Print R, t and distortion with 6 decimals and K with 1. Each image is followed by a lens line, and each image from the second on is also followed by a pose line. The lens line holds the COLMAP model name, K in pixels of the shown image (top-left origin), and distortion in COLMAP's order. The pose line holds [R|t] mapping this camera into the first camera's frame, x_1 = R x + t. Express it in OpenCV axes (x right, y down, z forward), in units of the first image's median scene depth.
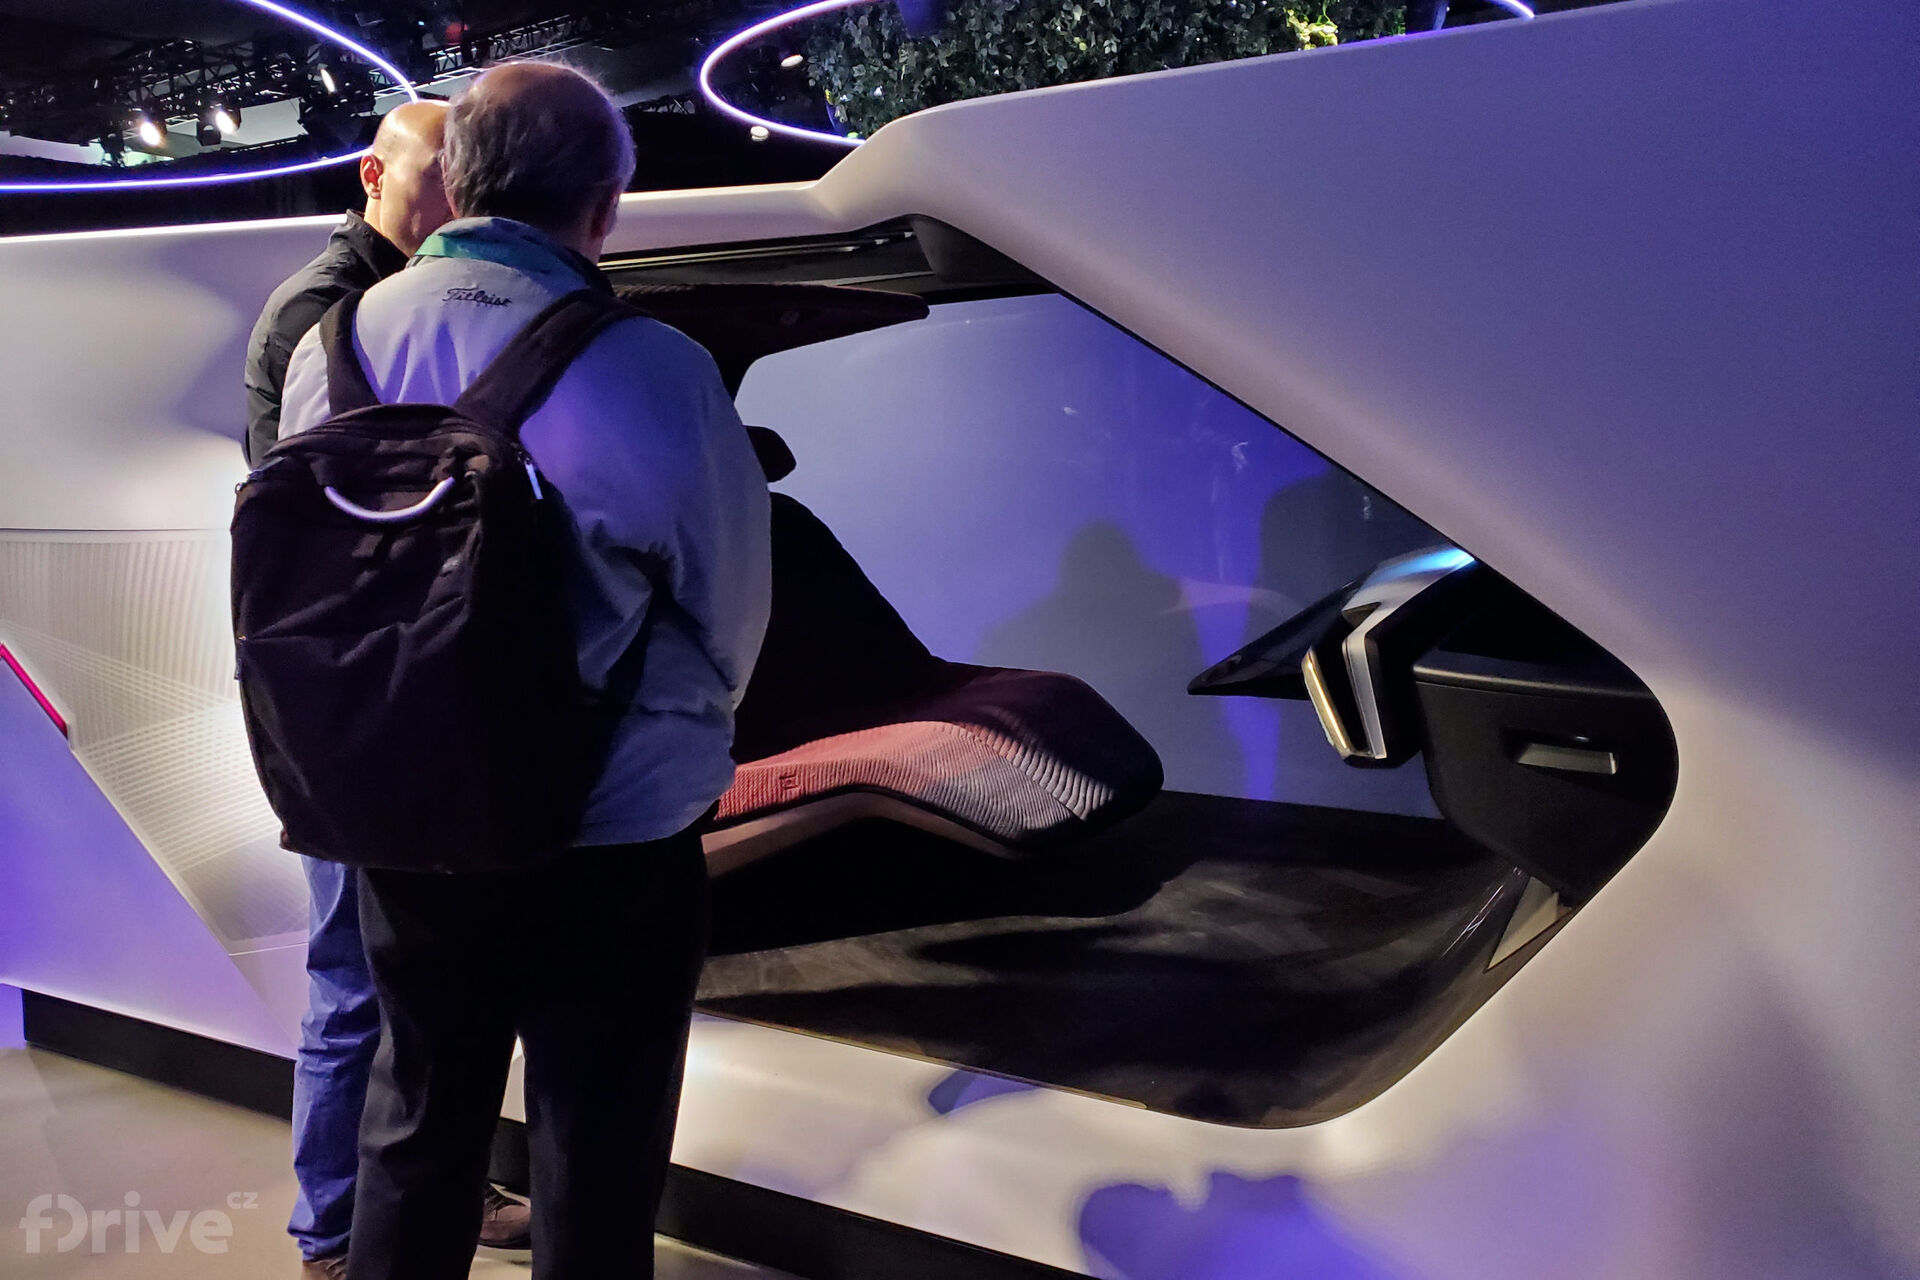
lens RADIAL K [[1462.2, 0, 960.4], [0, 1462.2, 639.2], [0, 0, 1]] dist [0.001807, -0.000218]
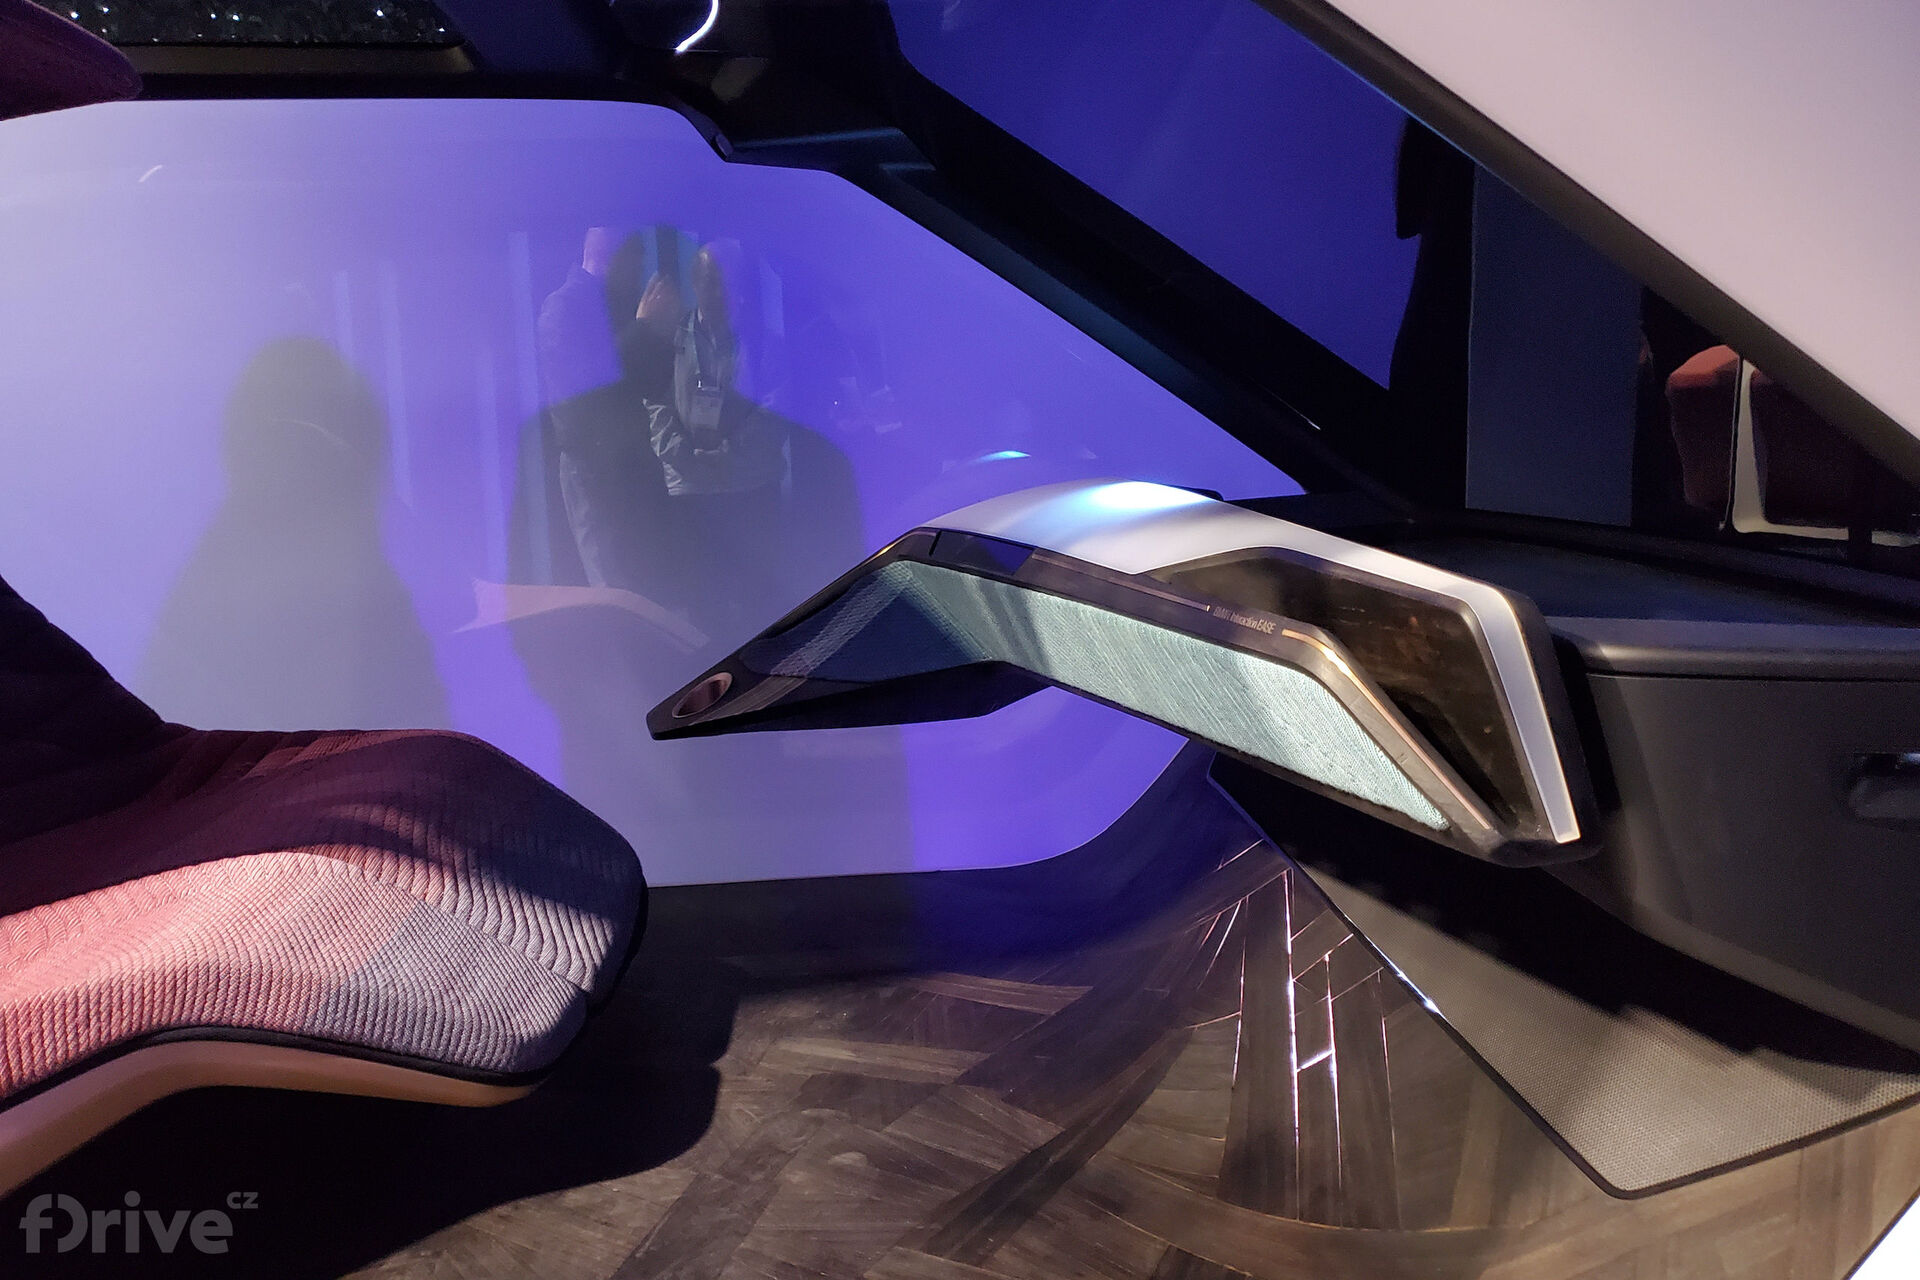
lens RADIAL K [[1462.2, 0, 958.8], [0, 1462.2, 635.4], [0, 0, 1]] dist [0.001807, -0.000218]
pose [[0.827701, -0.076451, 0.555938, -0.097342], [0.081554, 0.996546, 0.015620, -0.007669], [-0.555212, 0.032410, 0.831077, 0.452236]]
